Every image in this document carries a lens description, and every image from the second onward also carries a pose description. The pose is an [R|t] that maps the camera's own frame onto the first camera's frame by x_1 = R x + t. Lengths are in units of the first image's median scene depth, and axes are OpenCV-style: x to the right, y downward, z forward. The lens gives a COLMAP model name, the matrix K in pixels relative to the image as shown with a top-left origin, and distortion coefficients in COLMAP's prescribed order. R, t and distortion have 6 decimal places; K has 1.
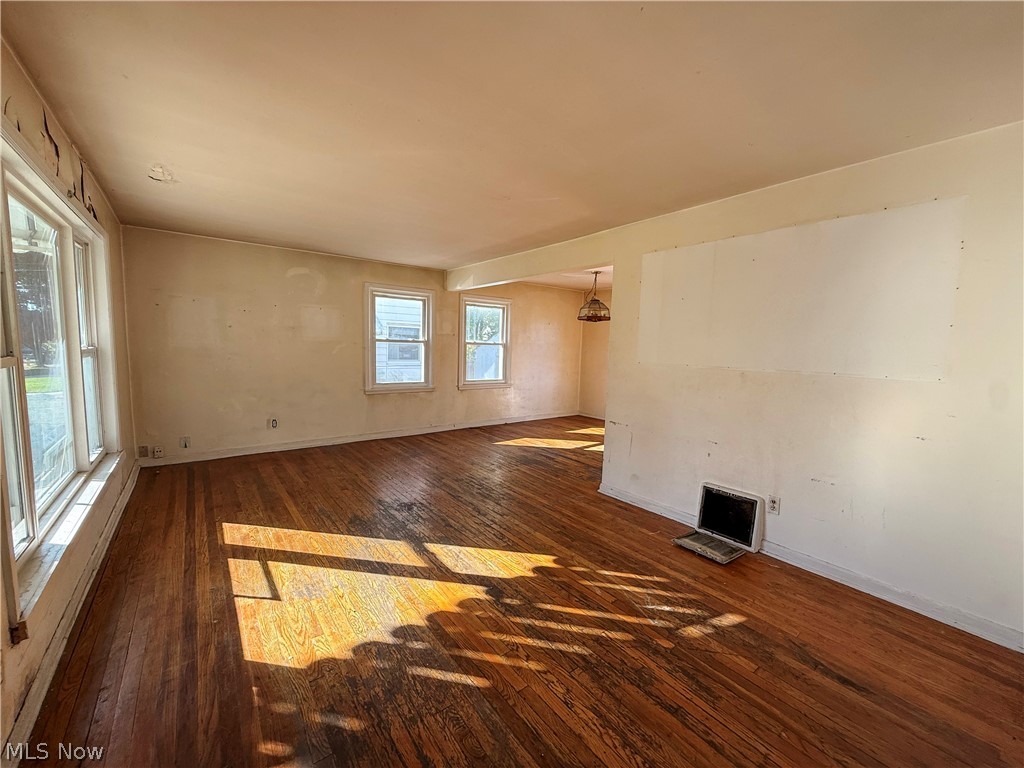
lens RADIAL K [[415.8, 0, 512.0], [0, 415.8, 385.1], [0, 0, 1]] dist [-0.000376, -0.000636]
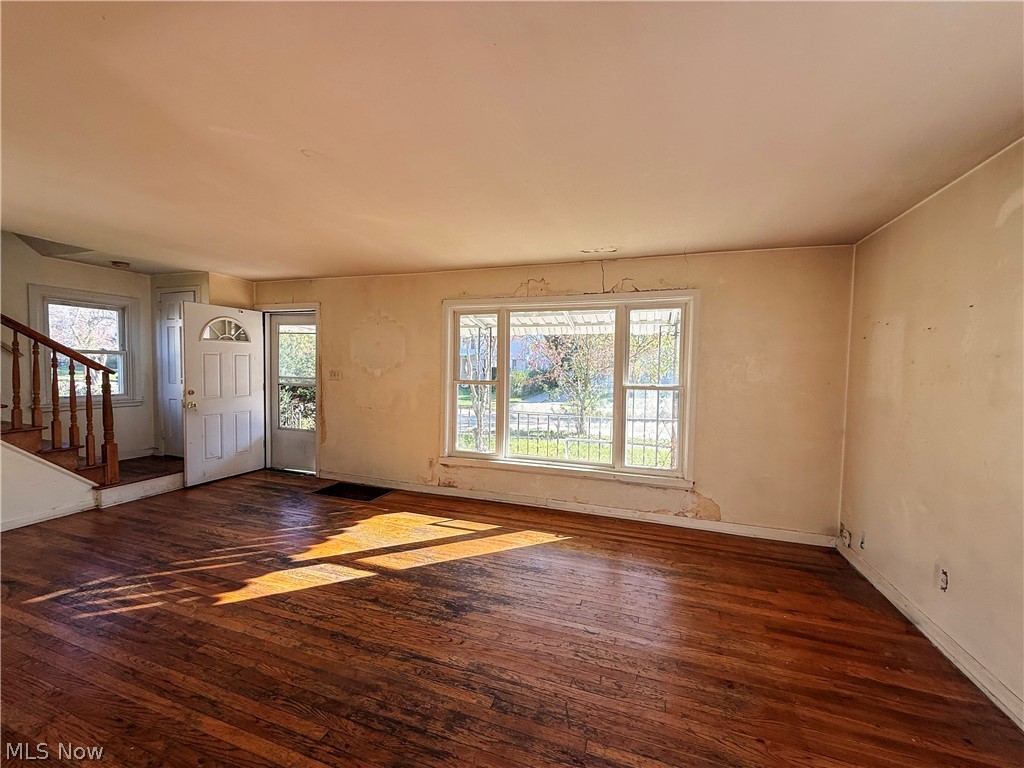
lens RADIAL K [[415.8, 0, 510.8], [0, 415.8, 384.5], [0, 0, 1]] dist [-0.000376, -0.000636]
pose [[-0.830215, -0.020699, -0.557058, 0.085000], [-0.101230, 0.988293, 0.114146, -0.200271], [0.548174, 0.151157, -0.822591, 1.887013]]
